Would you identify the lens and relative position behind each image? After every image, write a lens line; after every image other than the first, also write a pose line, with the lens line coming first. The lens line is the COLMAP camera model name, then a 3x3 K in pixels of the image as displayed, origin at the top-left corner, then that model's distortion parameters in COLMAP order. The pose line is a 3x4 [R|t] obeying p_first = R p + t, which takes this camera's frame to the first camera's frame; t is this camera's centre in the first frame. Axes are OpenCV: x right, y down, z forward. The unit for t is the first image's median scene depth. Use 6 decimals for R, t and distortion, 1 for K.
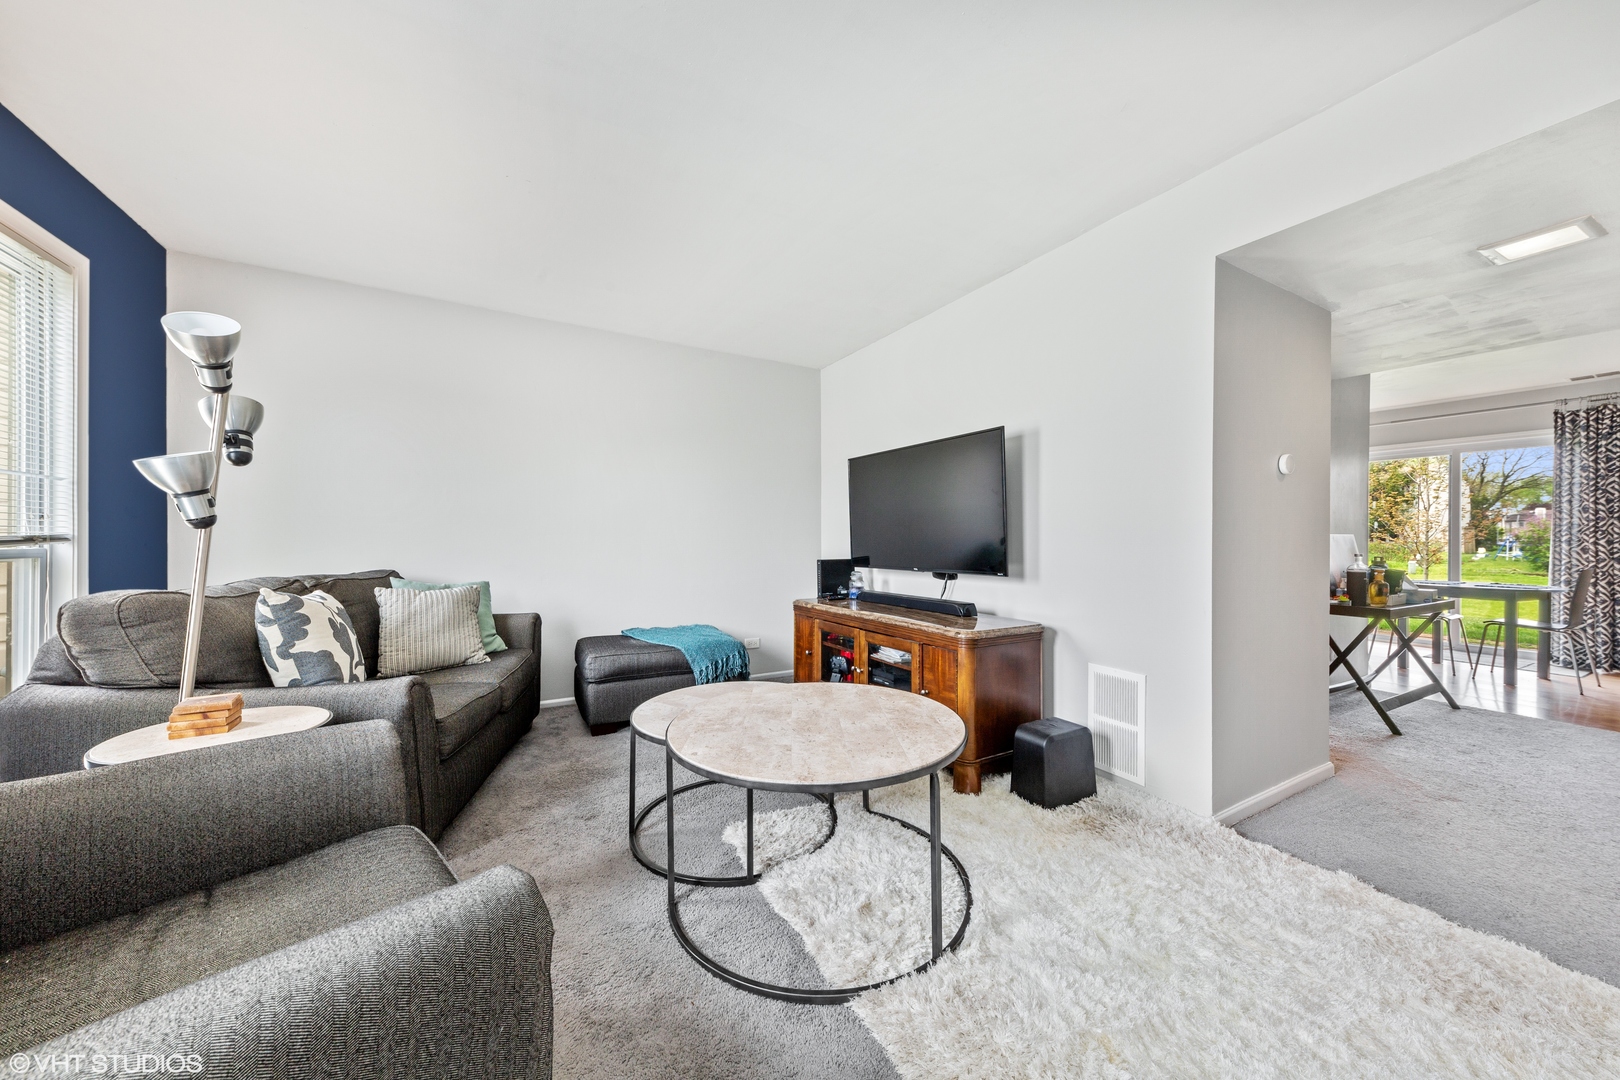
lens RADIAL K [[560.3, 0, 808.4], [0, 560.3, 539.5], [0, 0, 1]] dist [0.002113, 0.000048]
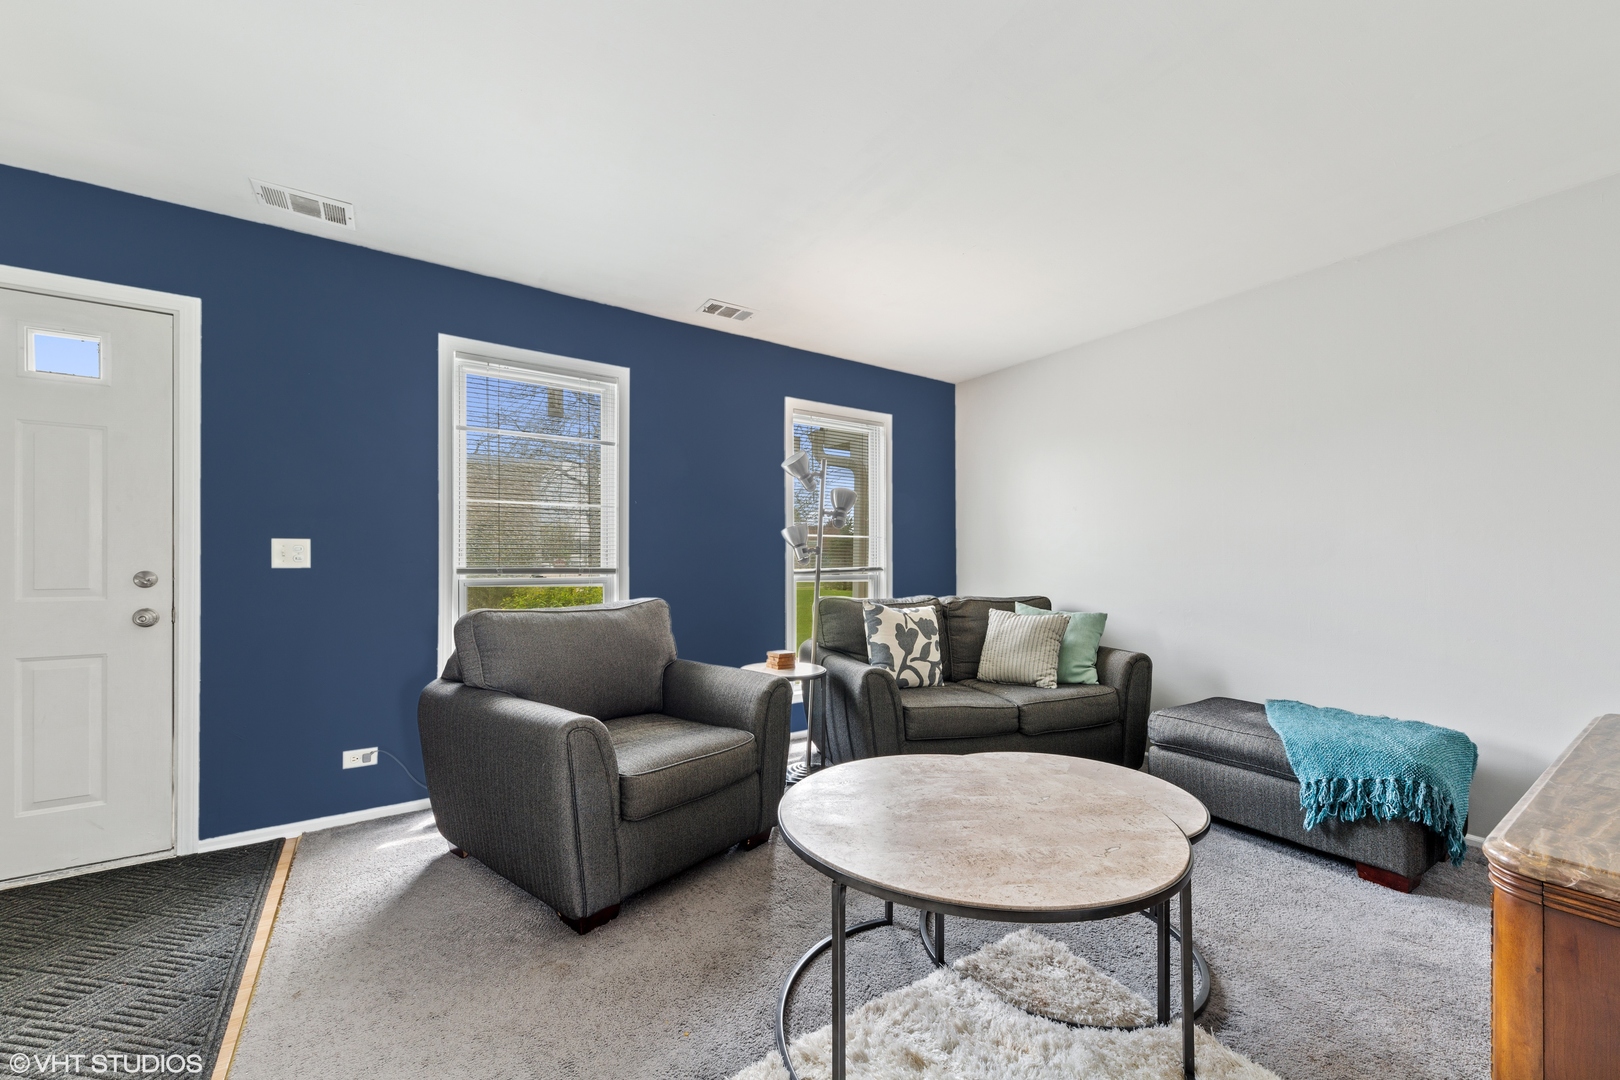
lens RADIAL K [[634.3, 0, 814.1], [0, 634.3, 557.3], [0, 0, 1]] dist [0.001209, 0.000011]
pose [[0.066493, -0.015081, -0.997673, 0.823218], [-0.002052, 0.999882, -0.015251, -0.008201], [0.997785, 0.003061, 0.066454, 0.690104]]
